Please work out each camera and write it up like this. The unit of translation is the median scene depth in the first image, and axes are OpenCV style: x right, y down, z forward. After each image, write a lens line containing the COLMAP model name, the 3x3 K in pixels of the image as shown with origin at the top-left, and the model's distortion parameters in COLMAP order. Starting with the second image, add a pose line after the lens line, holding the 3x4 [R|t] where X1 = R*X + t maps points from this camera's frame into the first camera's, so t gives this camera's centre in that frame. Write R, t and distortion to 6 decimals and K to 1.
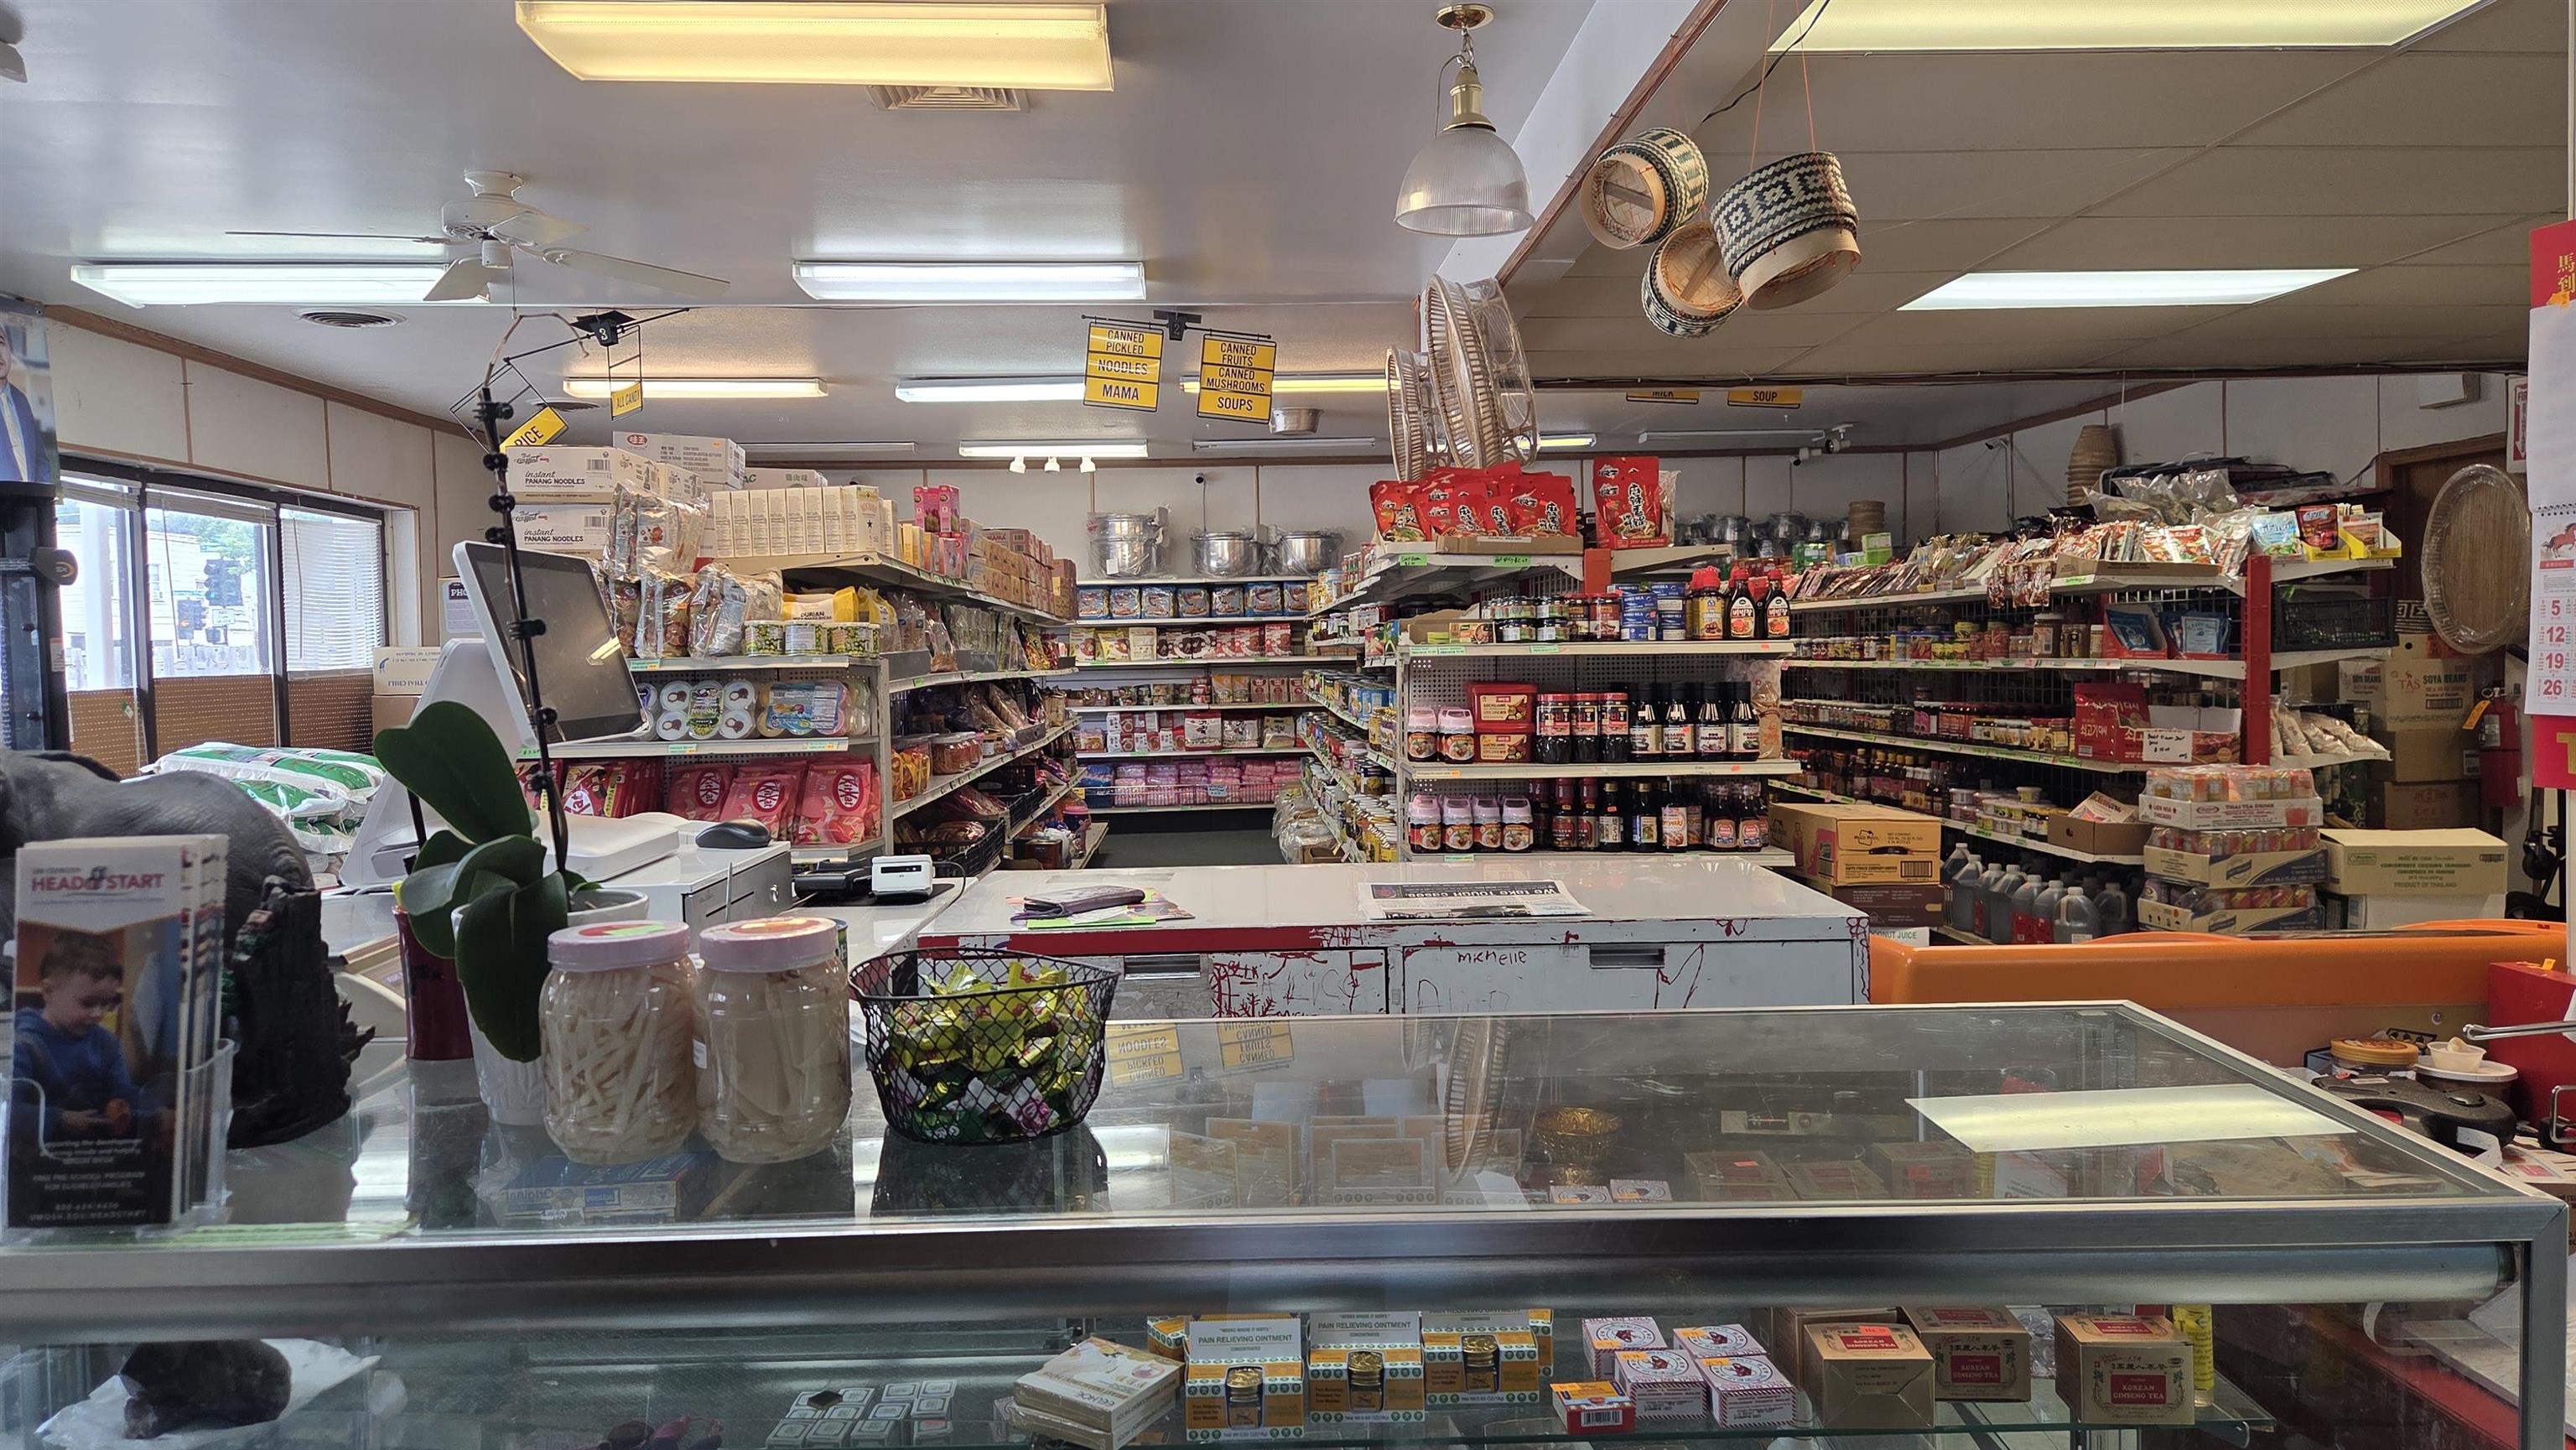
lens RADIAL K [[1729.9, 0, 1293.5], [0, 1729.9, 720.5], [0, 0, 1]] dist [0.077615, -0.060888]
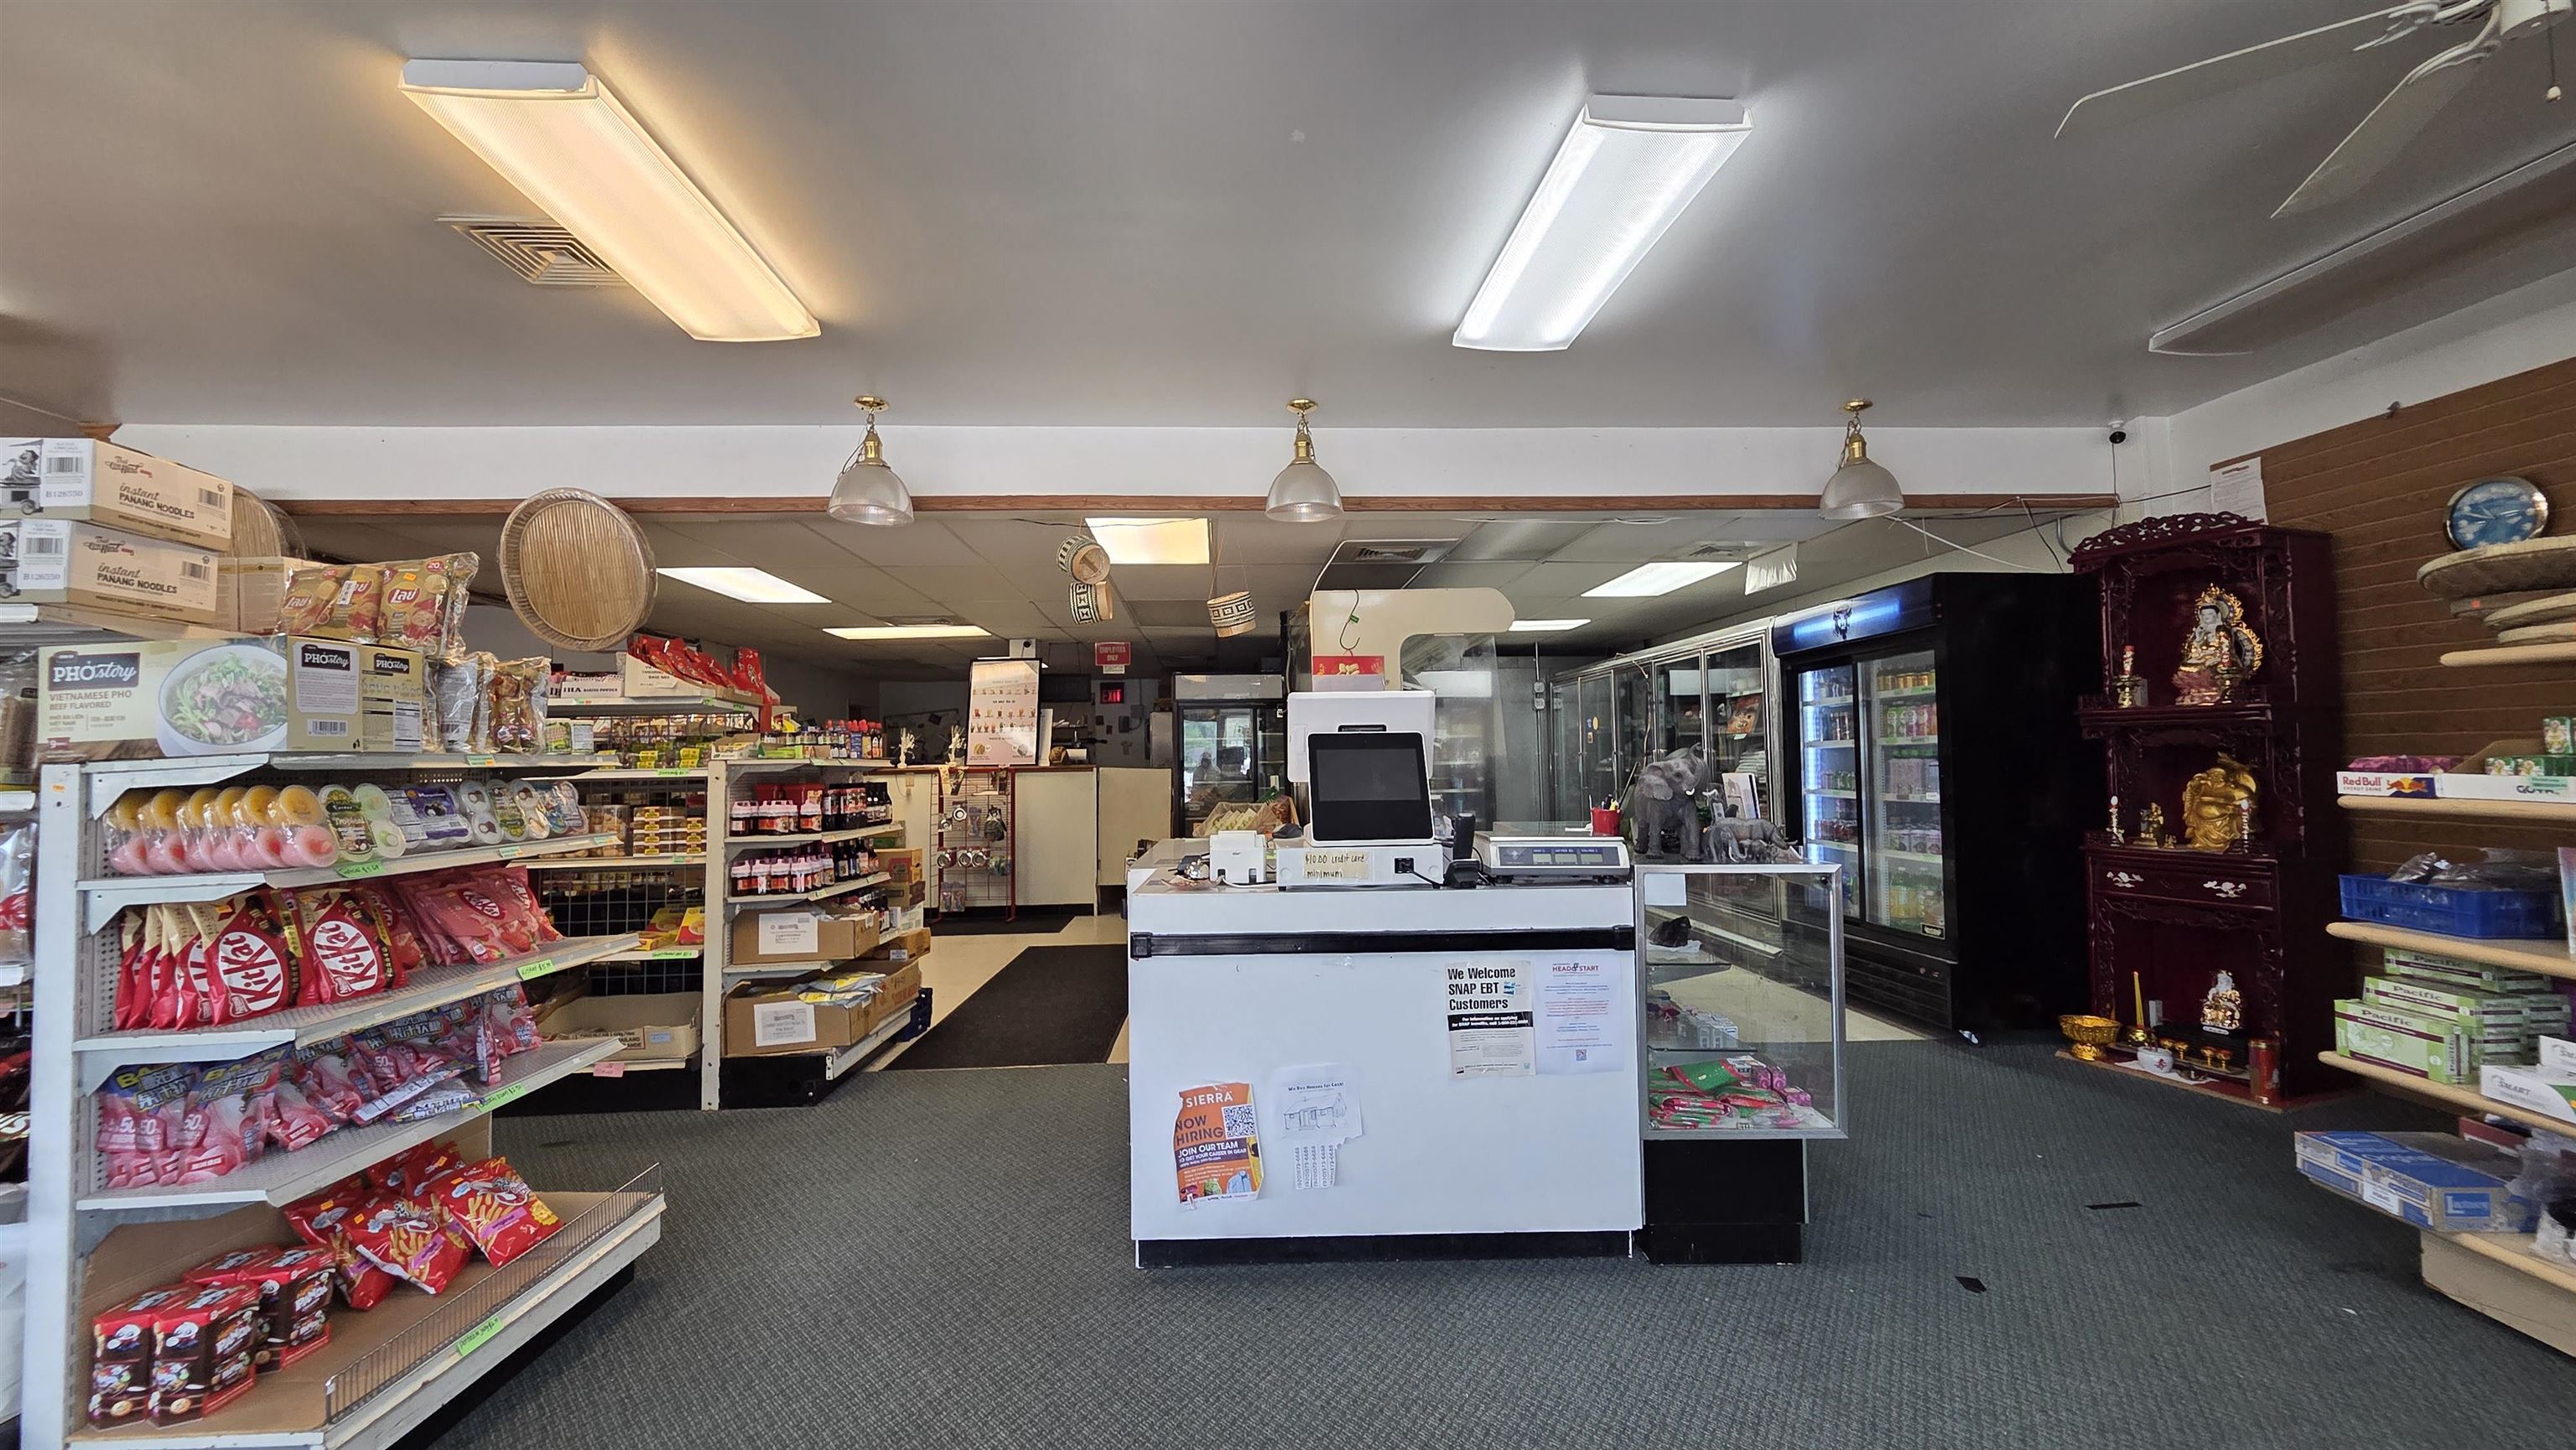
lens RADIAL K [[1060.5, 0, 1297.1], [0, 1060.5, 706.9], [0, 0, 1]] dist [0.000593, 0.000272]
pose [[-0.018367, 0.071486, 0.997272, -0.546113], [0.060376, 0.995700, -0.070262, 0.002485], [-0.998007, 0.058921, -0.022604, 0.350183]]
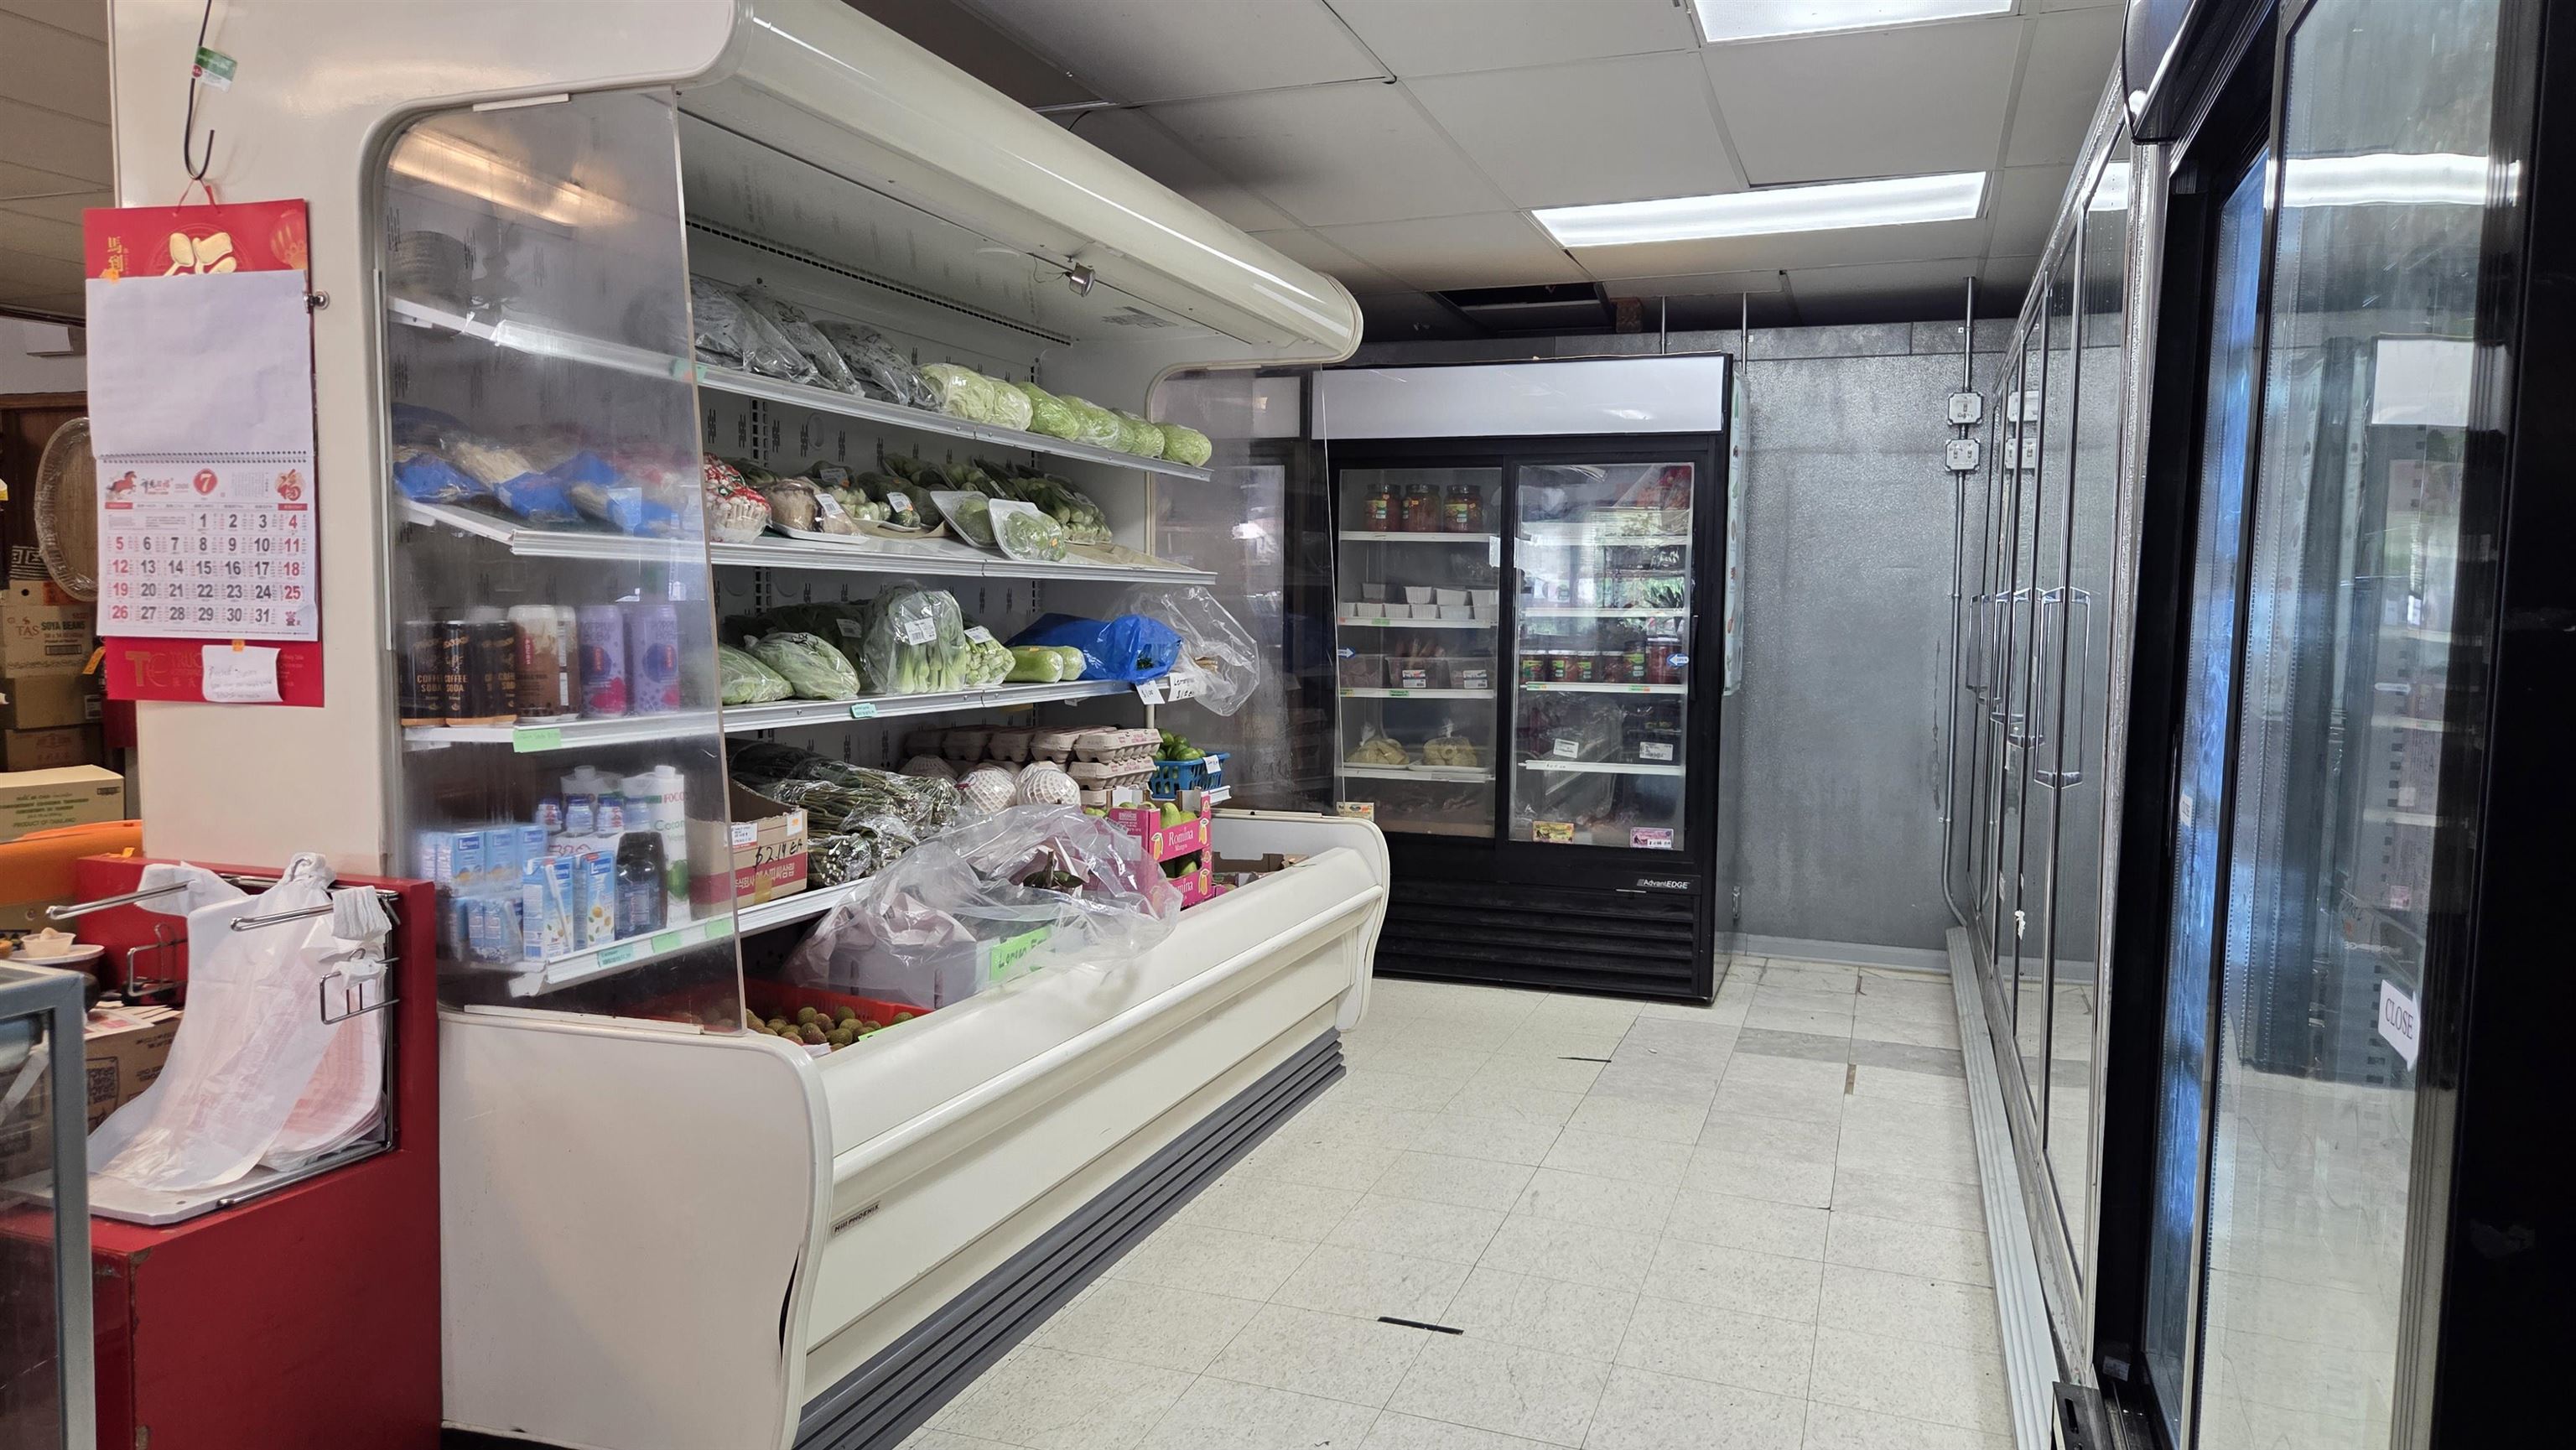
lens RADIAL K [[1729.9, 0, 1282.8], [0, 1729.9, 716.4], [0, 0, 1]] dist [0.077615, -0.060888]
pose [[0.387046, -0.040122, 0.921187, -0.019586], [0.019695, 0.999185, 0.035244, 0.007502], [-0.921850, 0.004502, 0.387520, -0.046891]]
